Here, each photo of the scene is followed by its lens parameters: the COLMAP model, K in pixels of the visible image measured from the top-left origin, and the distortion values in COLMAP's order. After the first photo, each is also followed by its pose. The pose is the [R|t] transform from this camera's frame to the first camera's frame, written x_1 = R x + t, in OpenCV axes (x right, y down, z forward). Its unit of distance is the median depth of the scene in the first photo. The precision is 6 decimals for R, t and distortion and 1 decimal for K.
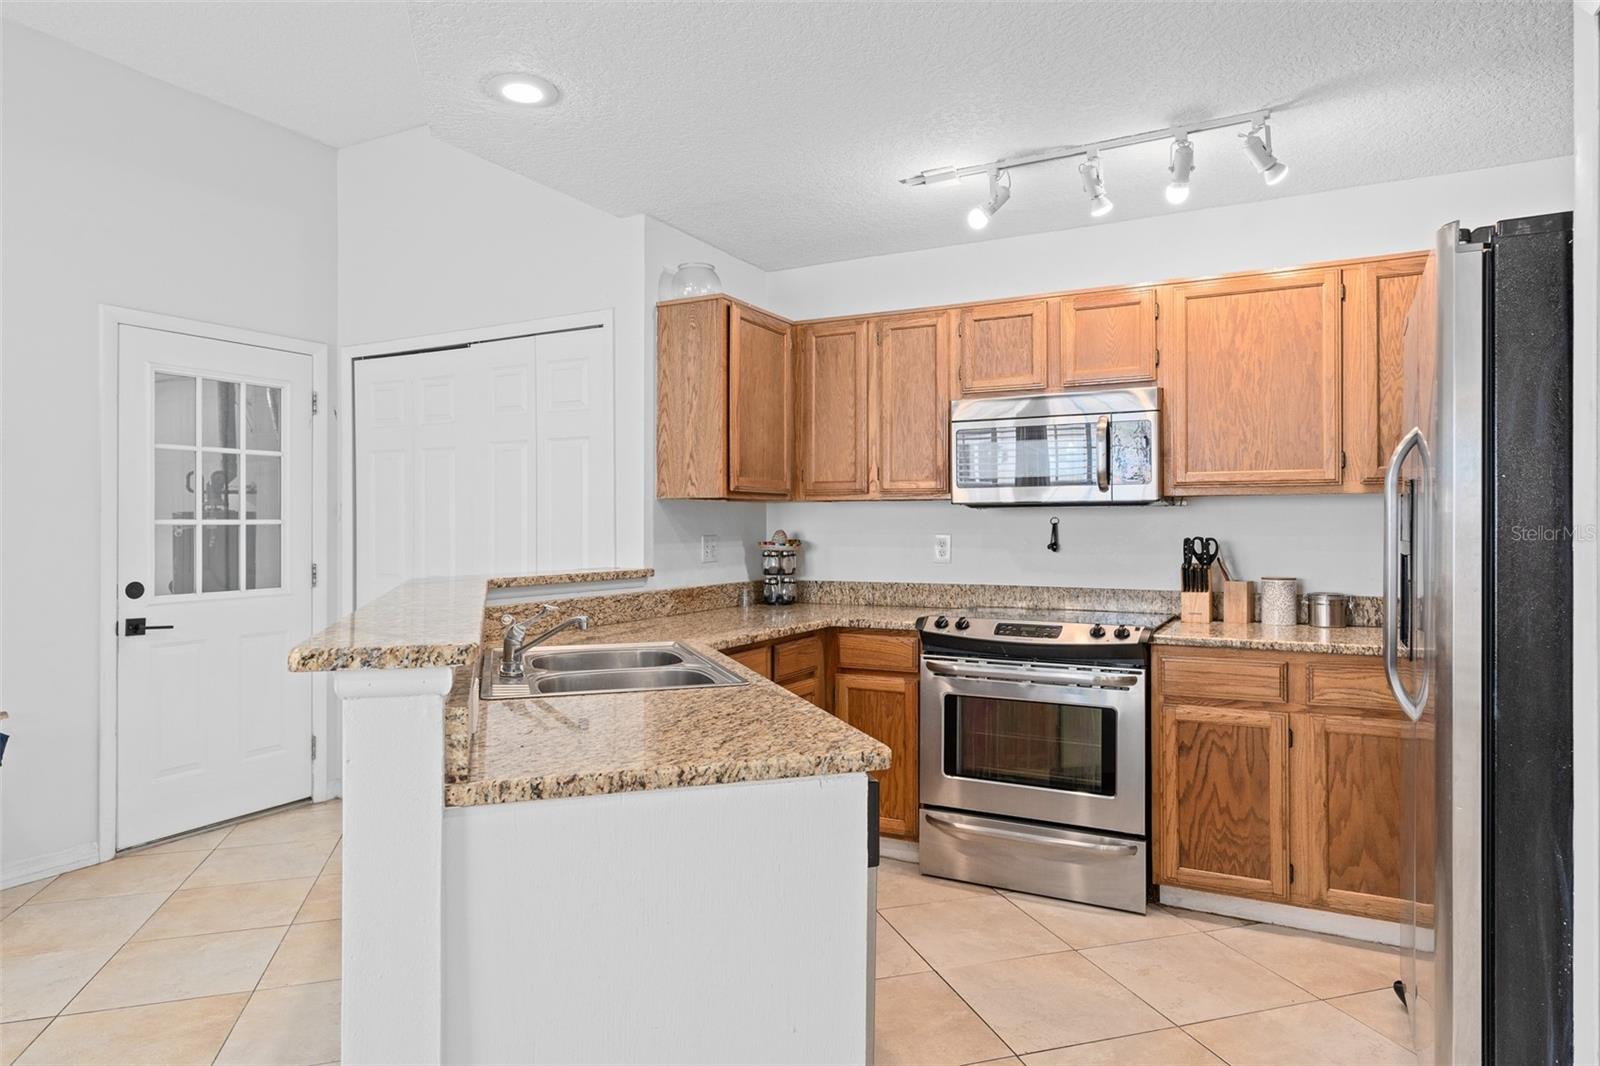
lens RADIAL K [[951.1, 0, 796.2], [0, 951.1, 526.5], [0, 0, 1]] dist [-0.005778, 0.000655]
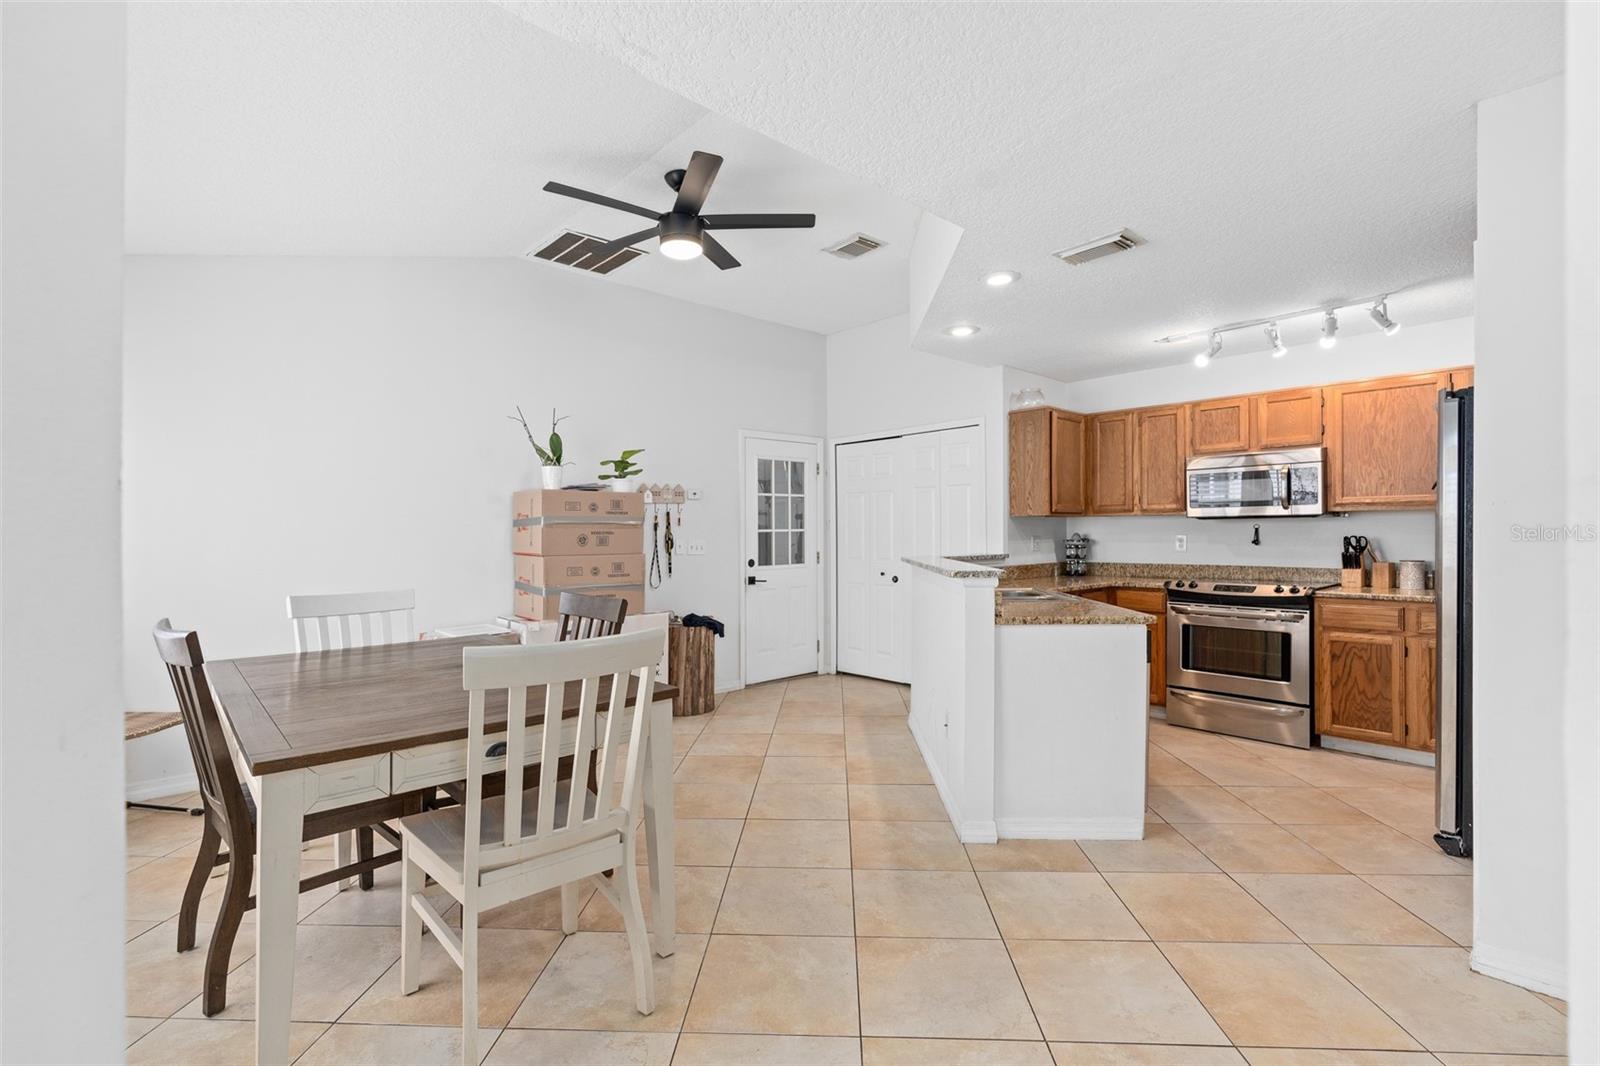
lens RADIAL K [[717.7, 0, 793.2], [0, 717.7, 536.6], [0, 0, 1]] dist [-0.006541, -0.000078]
pose [[0.940333, -0.003692, -0.340236, -0.070755], [0.006265, 0.999959, 0.006463, -0.001492], [0.340199, -0.008209, 0.940318, -0.498588]]
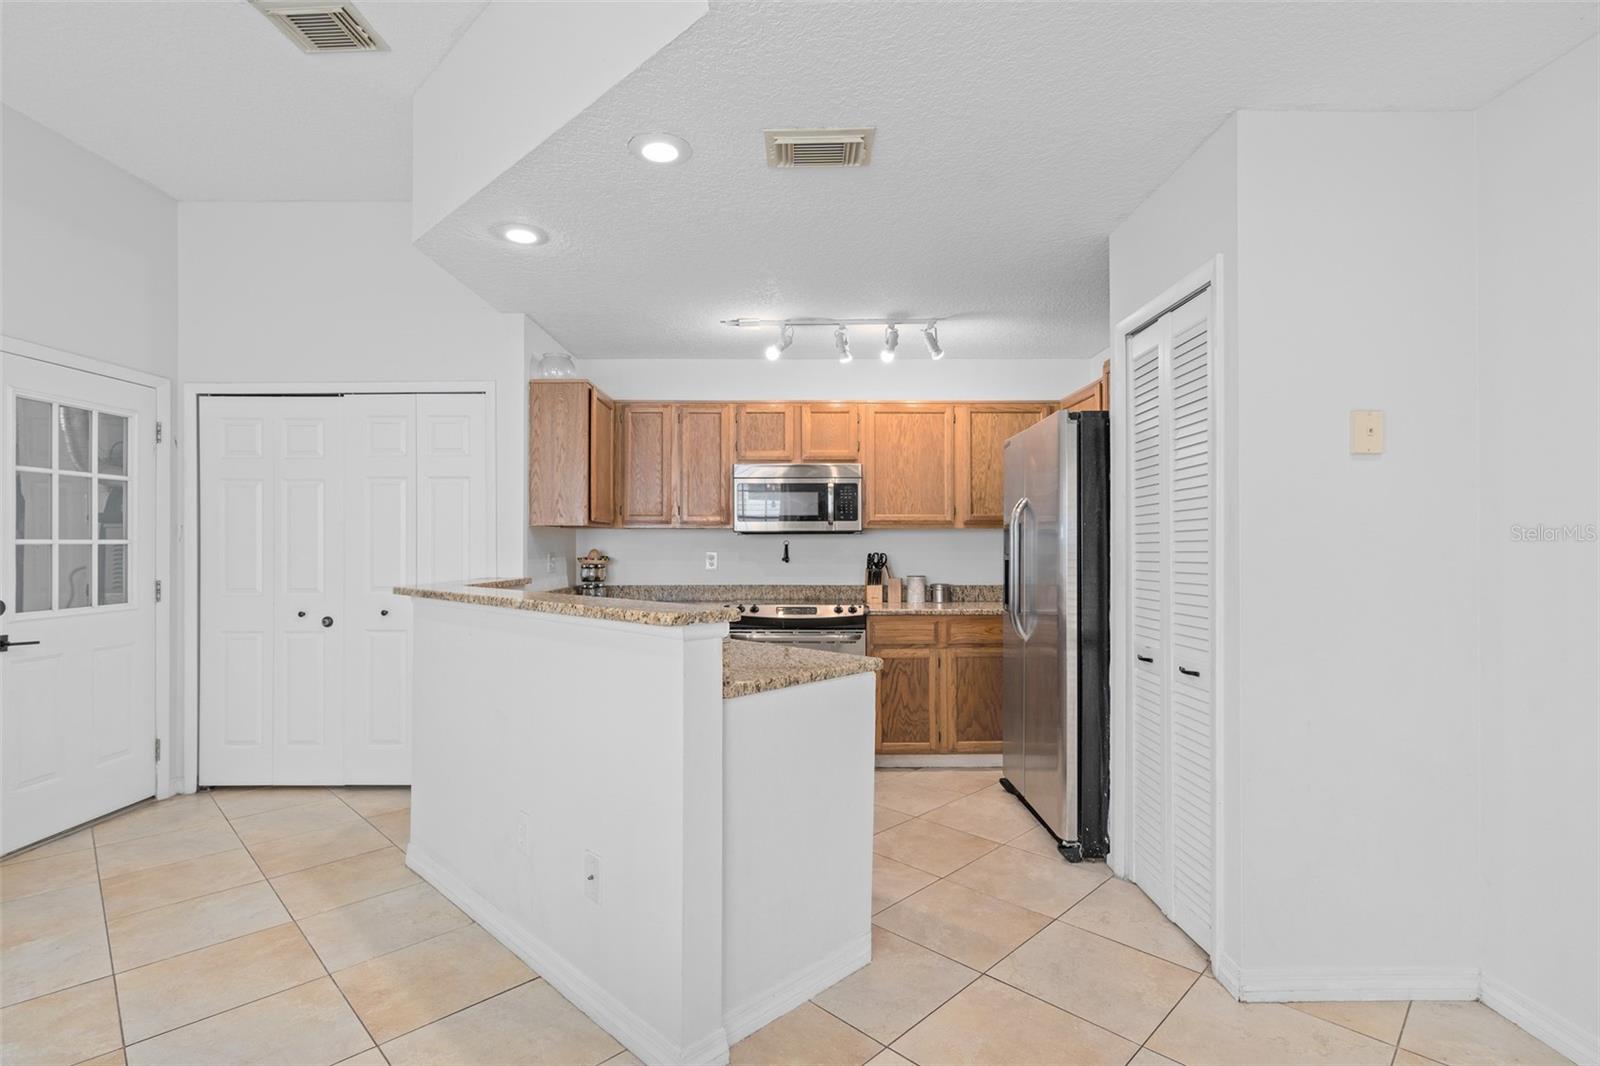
lens RADIAL K [[758.0, 0, 797.9], [0, 758.0, 548.2], [0, 0, 1]] dist [-0.023588, 0.008541]
pose [[0.881208, -0.000175, 0.472729, -0.336028], [-0.000323, 0.999999, 0.000971, 0.001491], [-0.472729, -0.001009, 0.881207, -0.126040]]
